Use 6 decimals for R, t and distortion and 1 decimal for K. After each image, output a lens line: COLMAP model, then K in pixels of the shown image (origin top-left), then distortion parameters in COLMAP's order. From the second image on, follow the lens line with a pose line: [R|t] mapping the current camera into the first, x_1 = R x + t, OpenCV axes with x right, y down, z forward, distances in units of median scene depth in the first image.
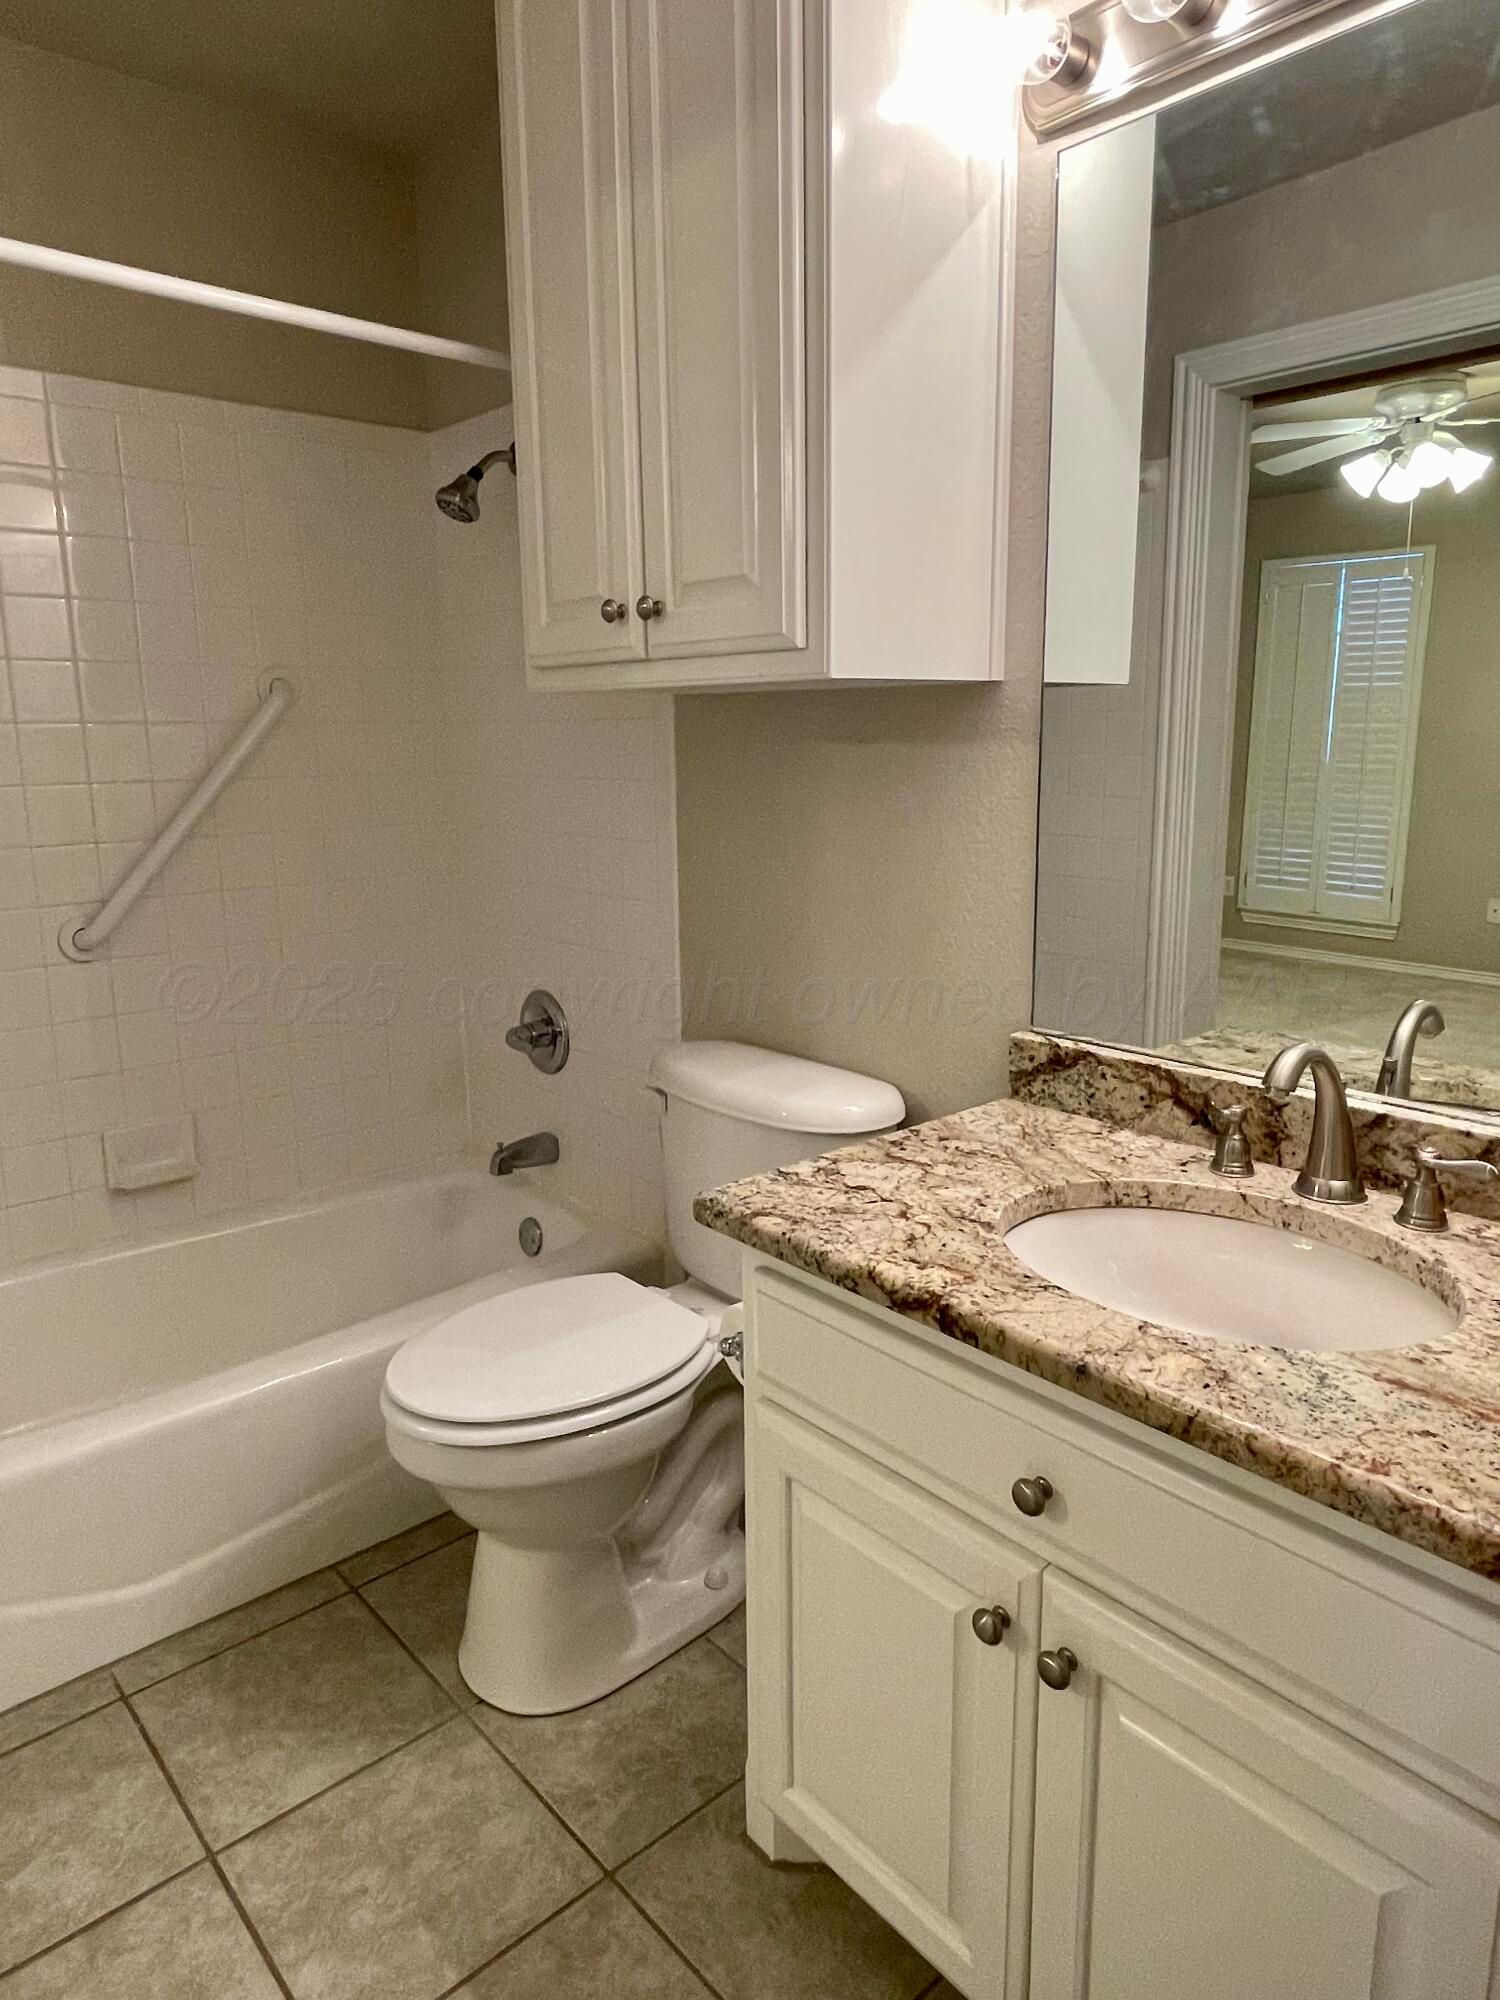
lens RADIAL K [[1239.7, 0, 758.3], [0, 1239.7, 999.4], [0, 0, 1]] dist [-0.001399, -0.001172]
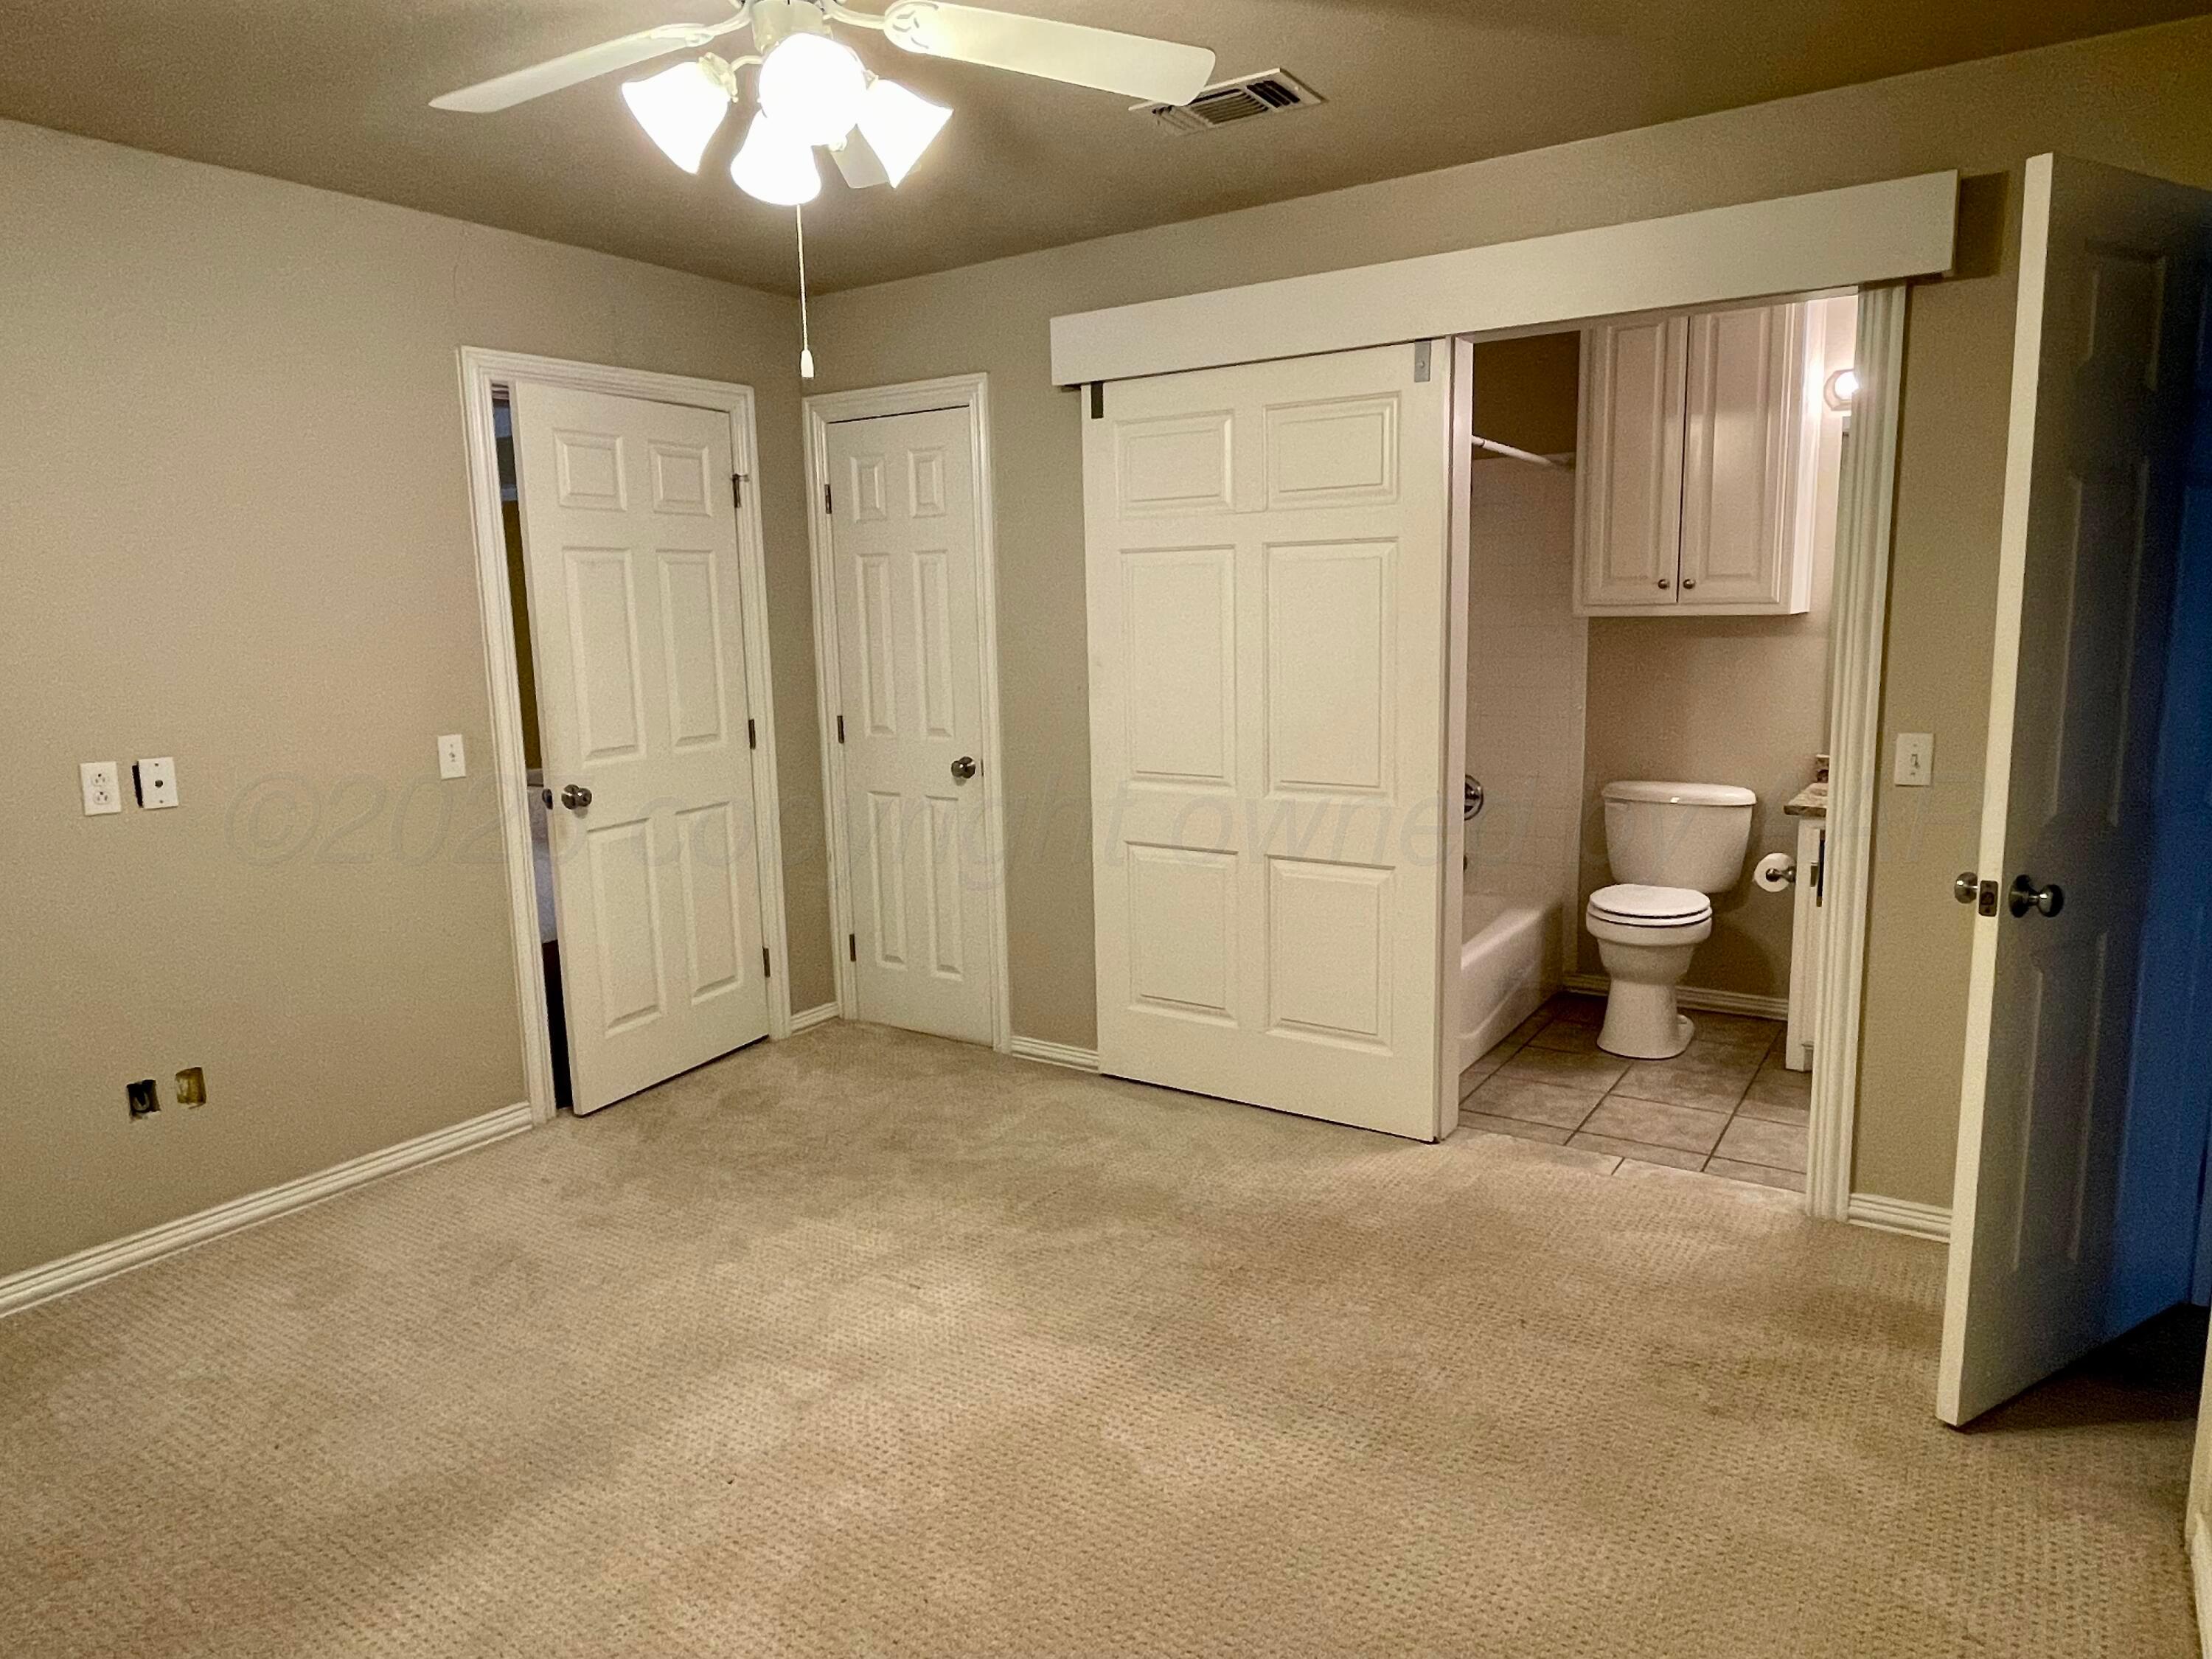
lens RADIAL K [[1371.2, 0, 1099.8], [0, 1371.2, 828.5], [0, 0, 1]] dist [-0.001399, -0.001172]
pose [[0.970751, -0.046489, 0.235544, -1.854700], [0.059715, 0.996996, -0.049329, 0.224600], [-0.232543, 0.061951, 0.970611, -1.302347]]
